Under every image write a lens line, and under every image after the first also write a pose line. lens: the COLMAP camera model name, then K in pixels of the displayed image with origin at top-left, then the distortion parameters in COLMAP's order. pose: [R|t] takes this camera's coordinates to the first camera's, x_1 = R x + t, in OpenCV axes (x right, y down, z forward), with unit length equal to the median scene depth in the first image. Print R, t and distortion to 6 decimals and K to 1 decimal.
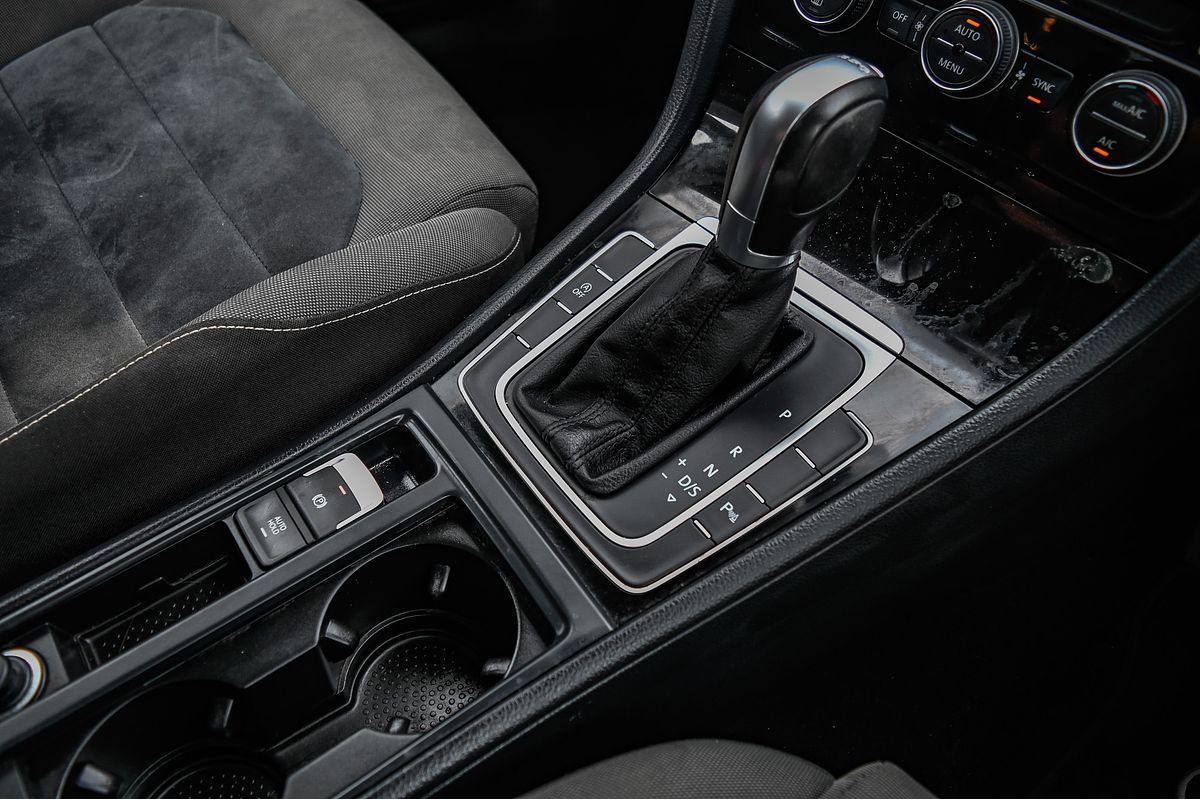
lens RADIAL K [[914.4, 0, 600.9], [0, 914.4, 398.7], [0, 0, 1]] dist [-0.015453, 0.003695]
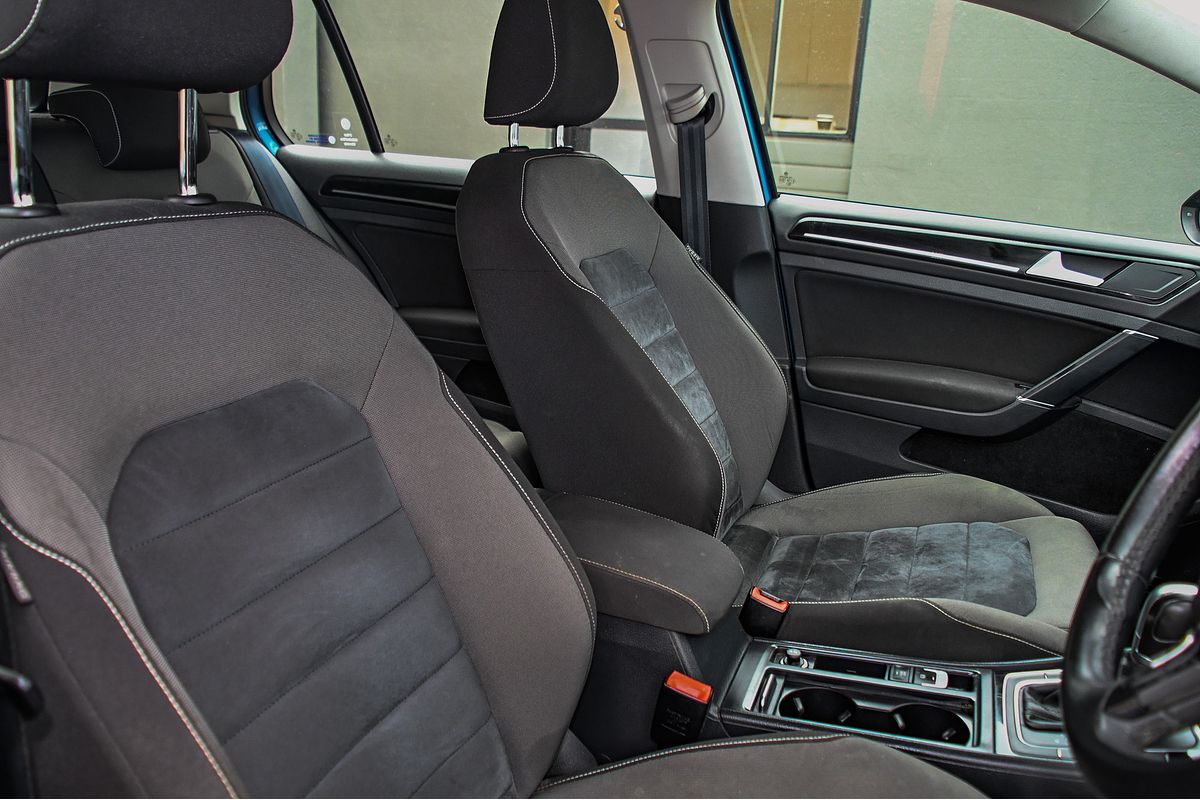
lens RADIAL K [[914.4, 0, 594.9], [0, 914.4, 399.4], [0, 0, 1]] dist [-0.015453, 0.003695]
pose [[0.525415, 0.172847, -0.833104, 1.085926], [-0.631113, 0.735866, -0.245352, 0.690493], [0.570645, 0.654695, 0.495721, -1.136138]]
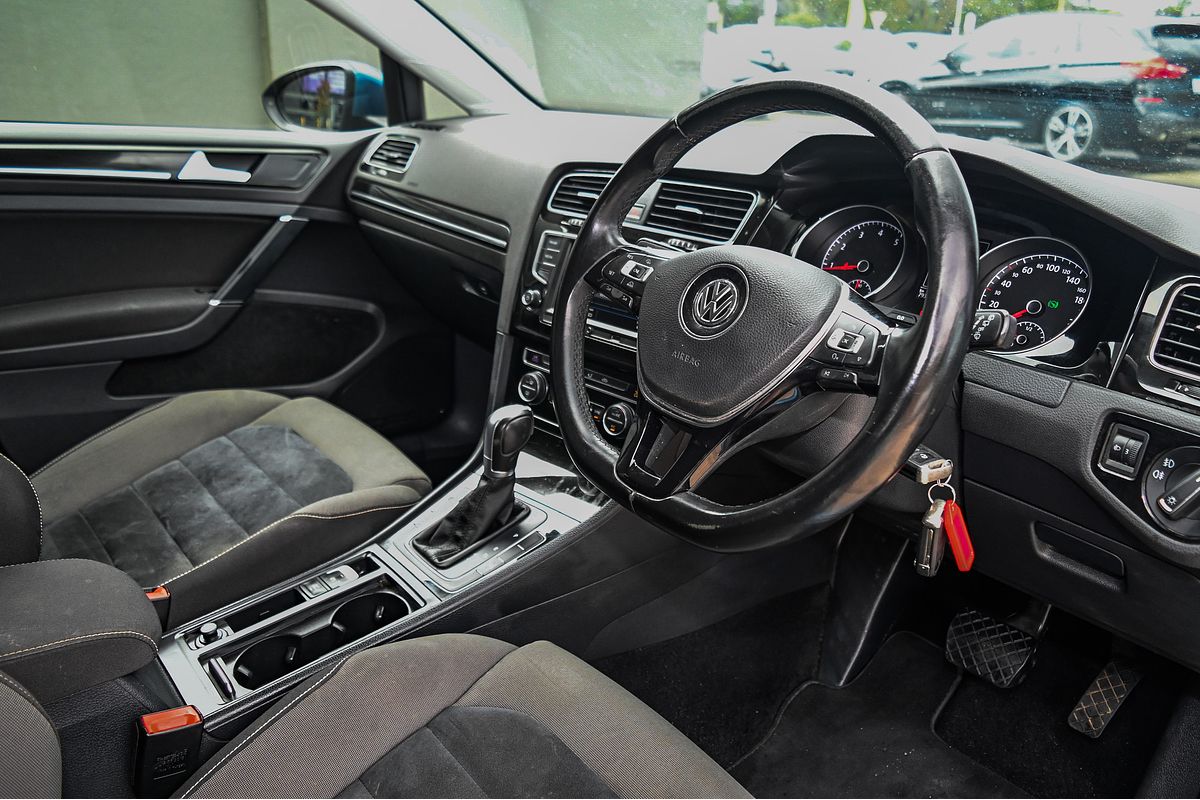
lens RADIAL K [[914.4, 0, 598.2], [0, 914.4, 393.6], [0, 0, 1]] dist [-0.015453, 0.003695]
pose [[0.996941, -0.068782, 0.037125, 0.361019], [0.078150, 0.885127, -0.458740, 0.852380], [-0.001307, 0.460238, 0.887795, -1.456241]]
